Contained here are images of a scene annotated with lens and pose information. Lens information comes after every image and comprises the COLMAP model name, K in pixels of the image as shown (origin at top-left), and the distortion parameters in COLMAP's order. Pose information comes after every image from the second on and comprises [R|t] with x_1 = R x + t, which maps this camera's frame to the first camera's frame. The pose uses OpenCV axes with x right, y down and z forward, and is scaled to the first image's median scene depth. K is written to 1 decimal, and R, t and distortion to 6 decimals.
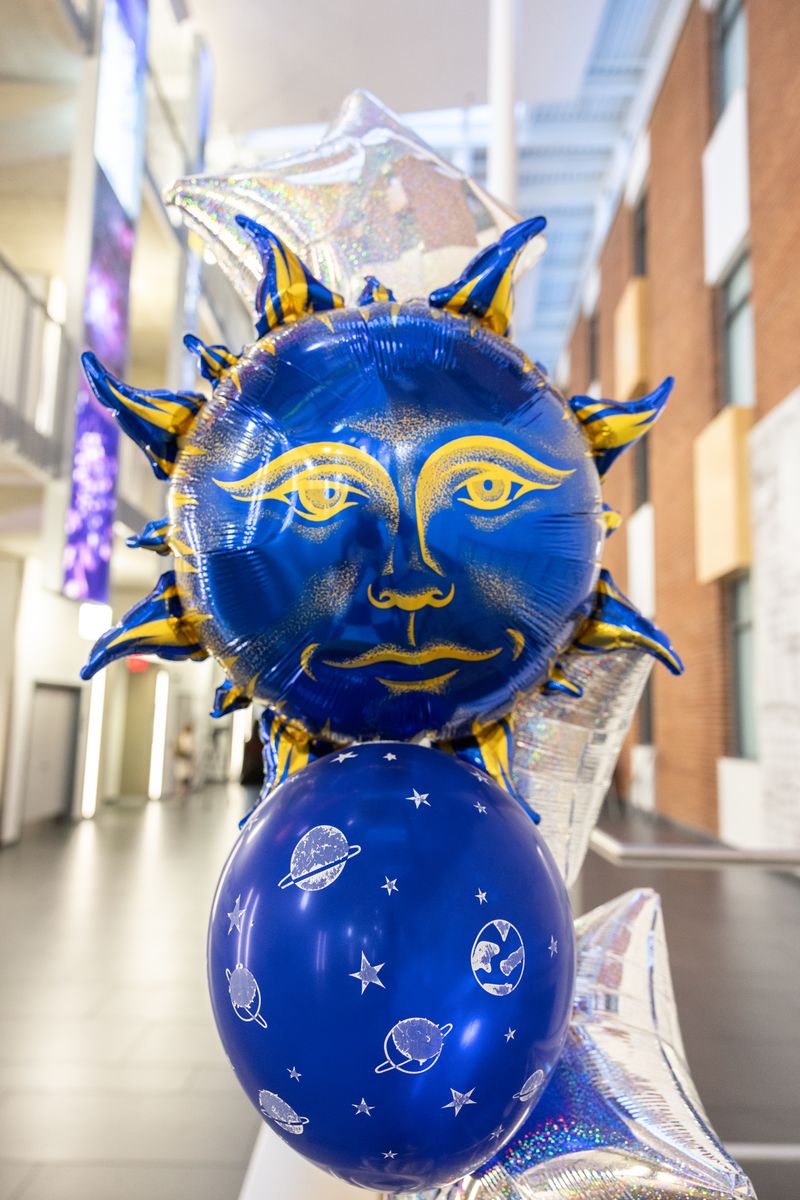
lens RADIAL K [[1044.1, 0, 382.4], [0, 1044.1, 629.5], [0, 0, 1]] dist [0.002622, -0.000233]
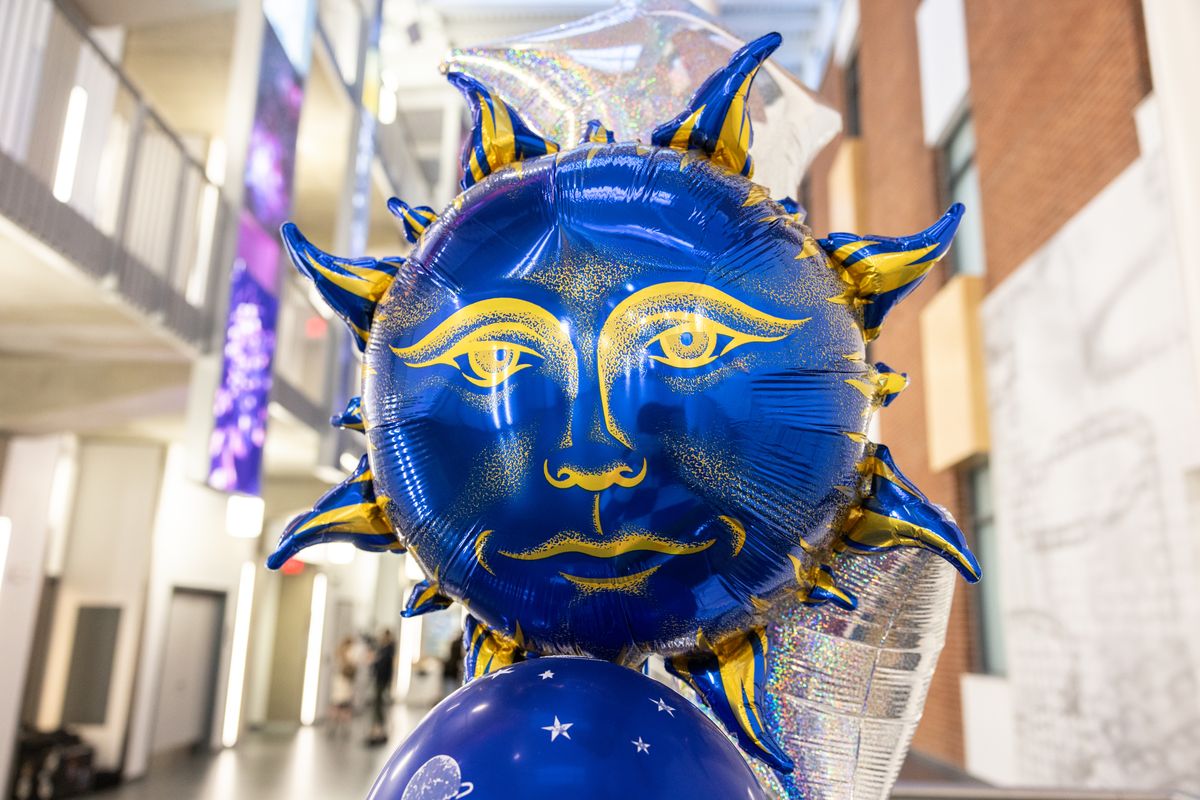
lens RADIAL K [[1044.1, 0, 600.0], [0, 1044.1, 400.0], [0, 0, 1]] dist [0.002622, -0.000233]
pose [[0.999929, 0.000339, 0.011880, 0.012698], [0.001110, 0.992552, -0.121814, 0.002781], [-0.011833, 0.121819, 0.992482, 0.118562]]
